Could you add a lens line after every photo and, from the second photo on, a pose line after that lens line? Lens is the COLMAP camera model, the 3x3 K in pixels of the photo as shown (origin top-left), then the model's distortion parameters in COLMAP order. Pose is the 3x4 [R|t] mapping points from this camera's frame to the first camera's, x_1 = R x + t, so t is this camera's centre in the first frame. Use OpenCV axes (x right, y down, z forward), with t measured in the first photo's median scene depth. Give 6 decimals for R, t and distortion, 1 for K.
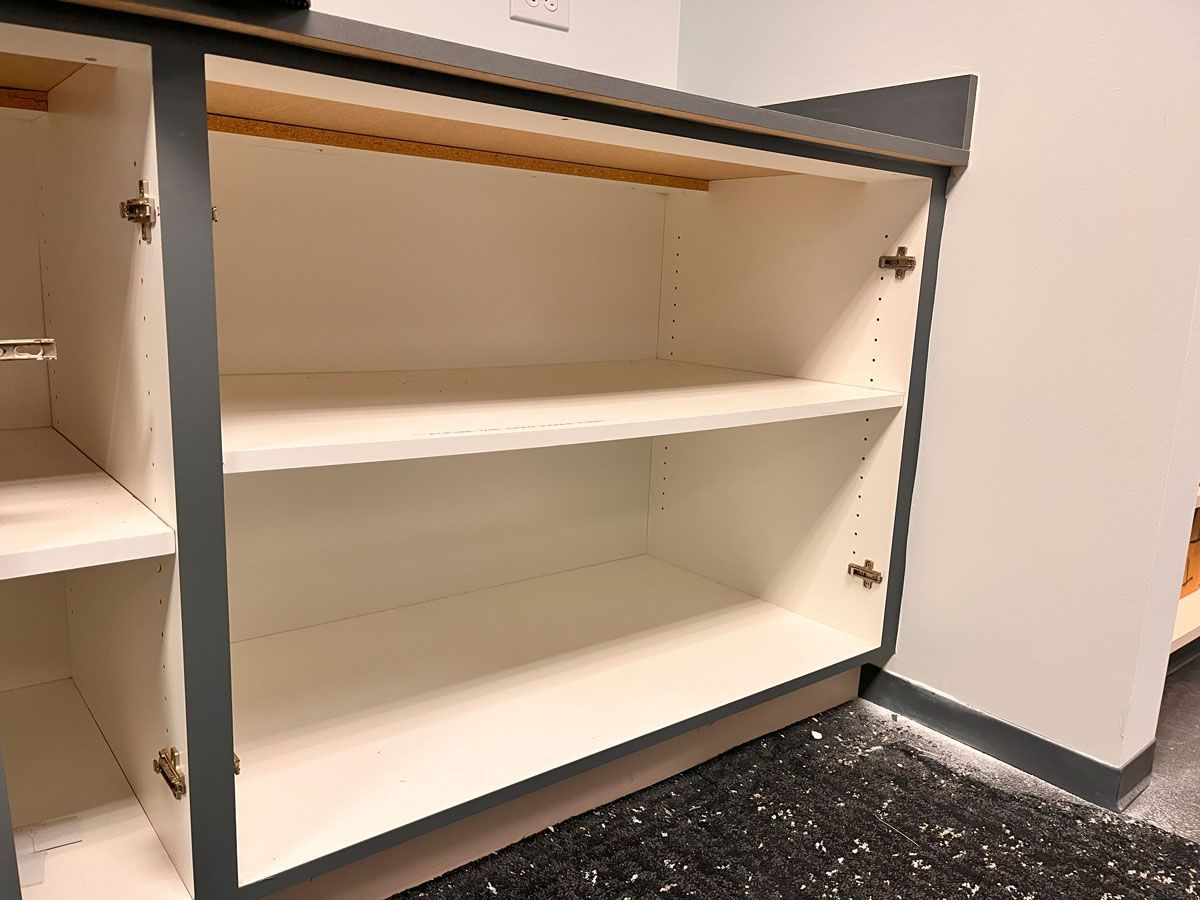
lens RADIAL K [[915.1, 0, 593.4], [0, 915.1, 444.0], [0, 0, 1]] dist [-0.010658, -0.020246]
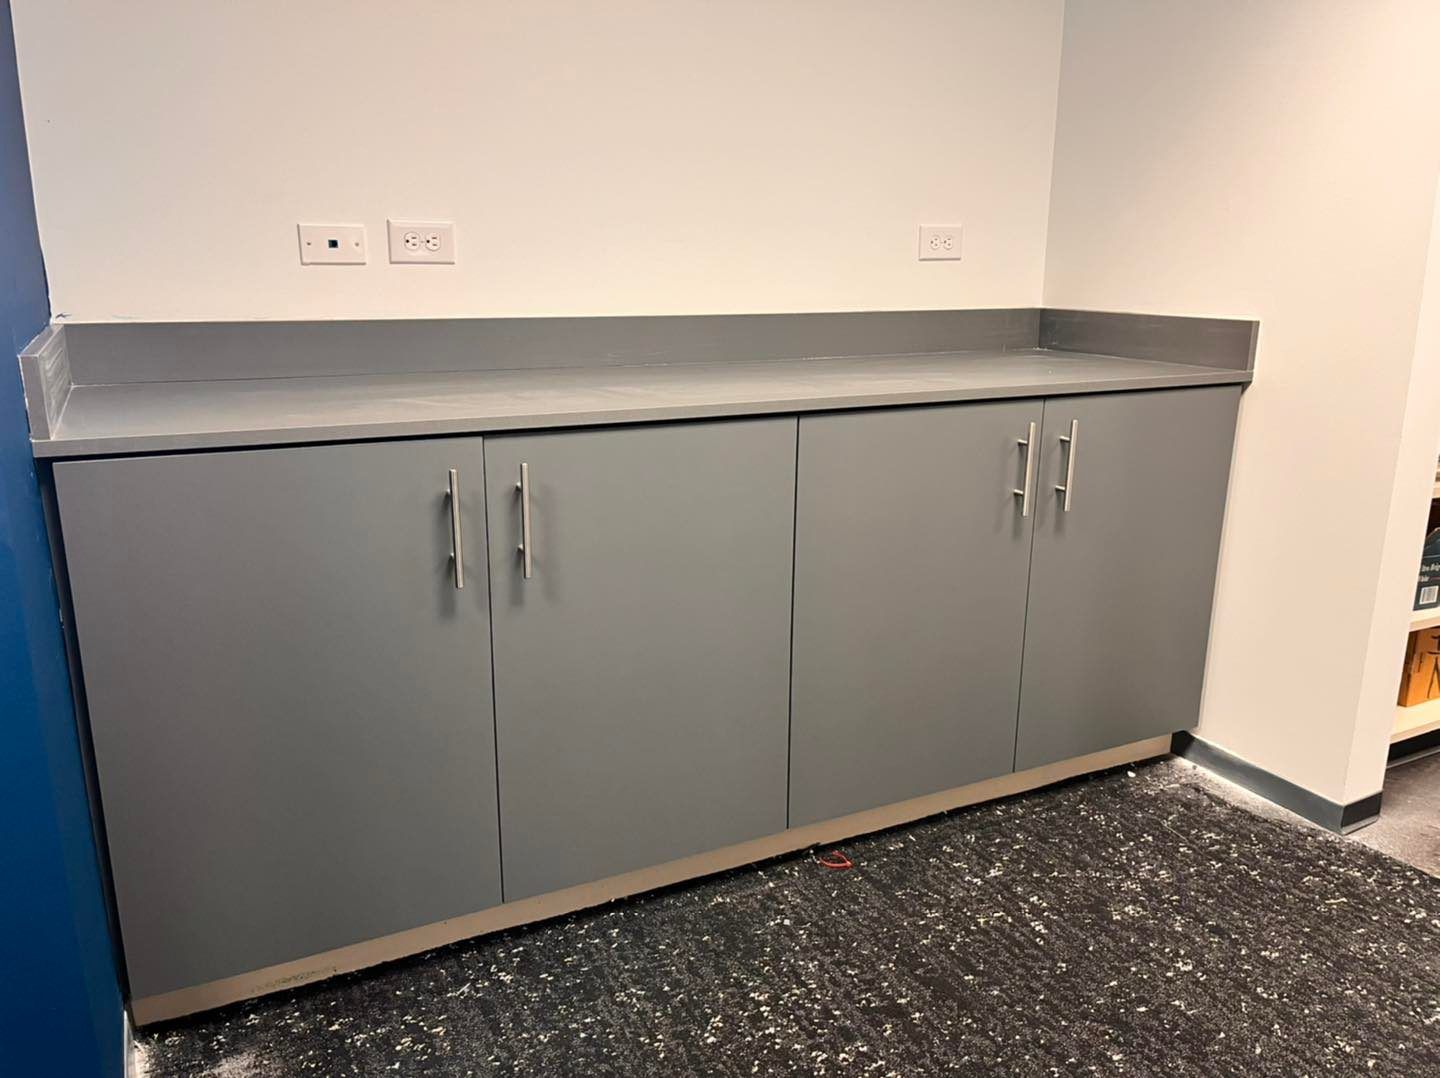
lens RADIAL K [[1098.1, 0, 718.4], [0, 1098.1, 551.4], [0, 0, 1]] dist [-0.010658, -0.020246]
pose [[0.978958, 0.022113, -0.202860, -0.050939], [-0.007951, 0.997490, 0.070364, -0.159289], [0.203907, -0.067271, 0.976676, -0.872642]]
